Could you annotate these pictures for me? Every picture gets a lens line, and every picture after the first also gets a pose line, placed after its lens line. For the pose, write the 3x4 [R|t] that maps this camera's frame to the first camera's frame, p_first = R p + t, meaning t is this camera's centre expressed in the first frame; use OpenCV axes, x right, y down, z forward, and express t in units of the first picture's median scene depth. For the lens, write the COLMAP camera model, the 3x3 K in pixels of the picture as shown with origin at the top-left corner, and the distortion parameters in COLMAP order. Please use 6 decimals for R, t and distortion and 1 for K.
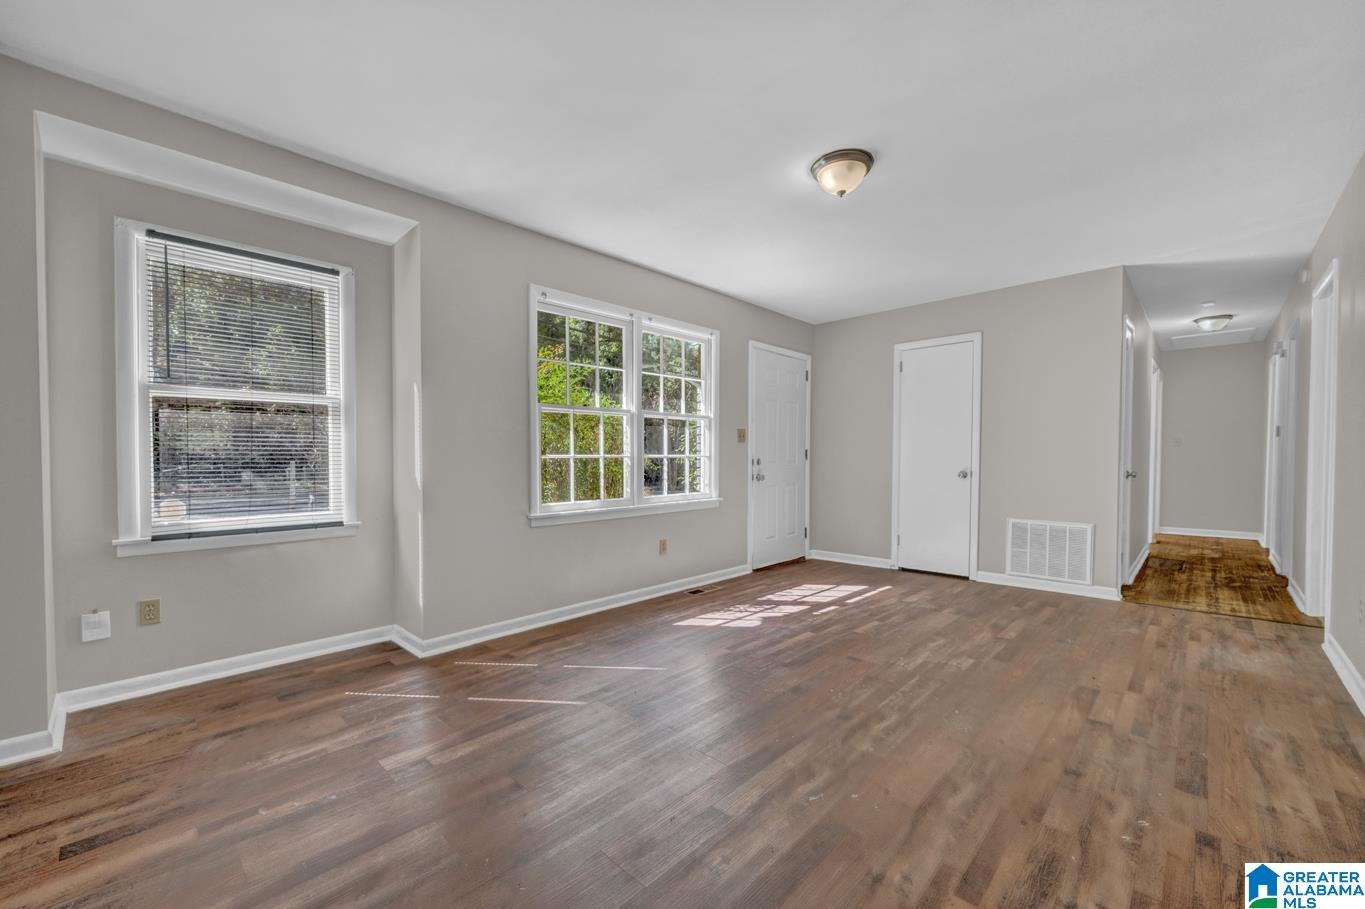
lens RADIAL K [[539.4, 0, 668.5], [0, 539.4, 463.8], [0, 0, 1]] dist [0.001360, 0.000118]
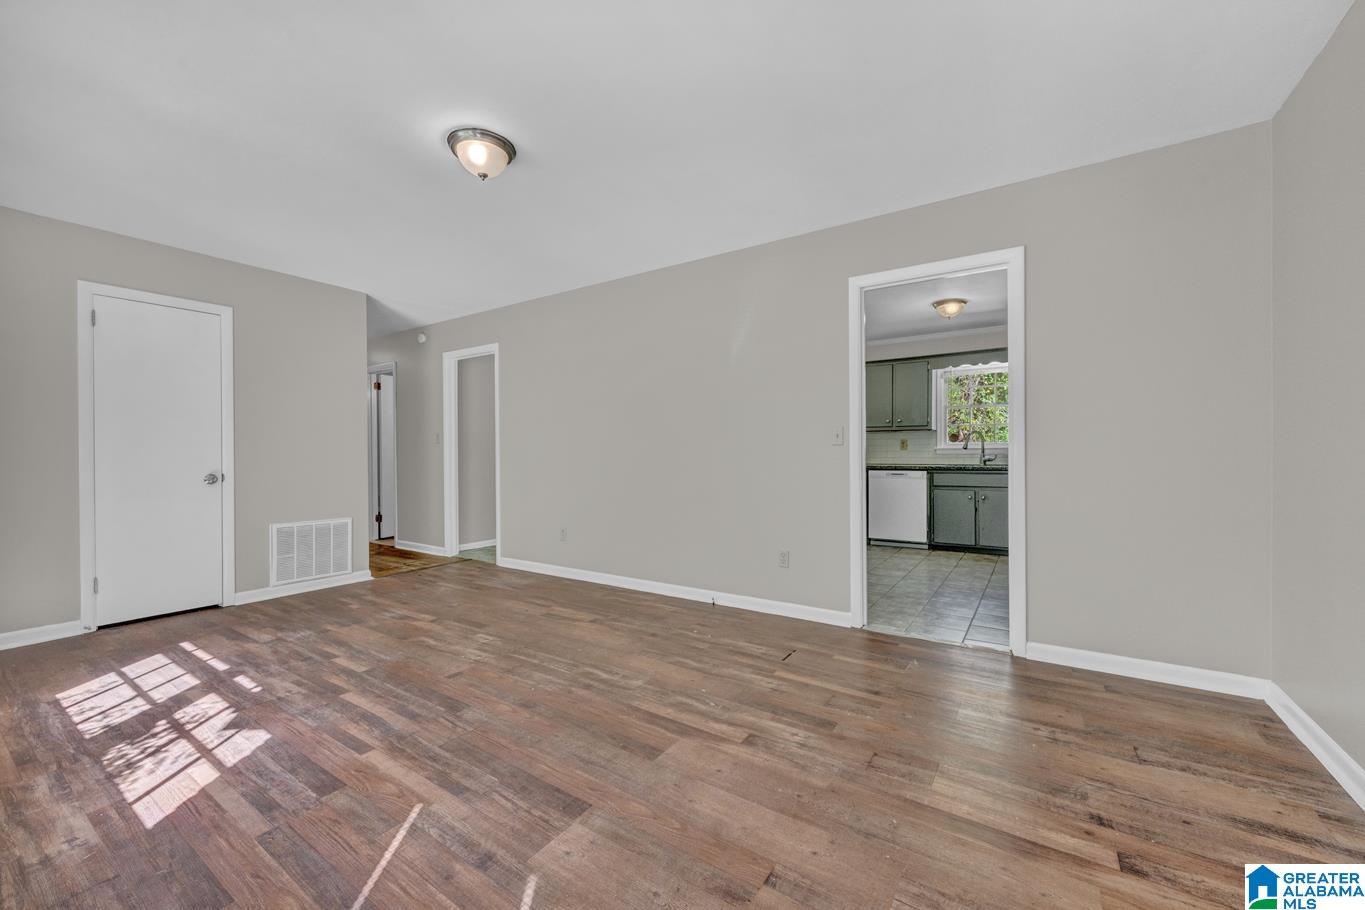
lens RADIAL K [[539.4, 0, 682.5], [0, 539.4, 459.7], [0, 0, 1]] dist [0.001360, 0.000118]
pose [[-0.194430, -0.003330, 0.980911, -0.525800], [0.016114, 0.999848, 0.006588, -0.003422], [-0.980784, 0.017087, -0.194347, 0.662527]]
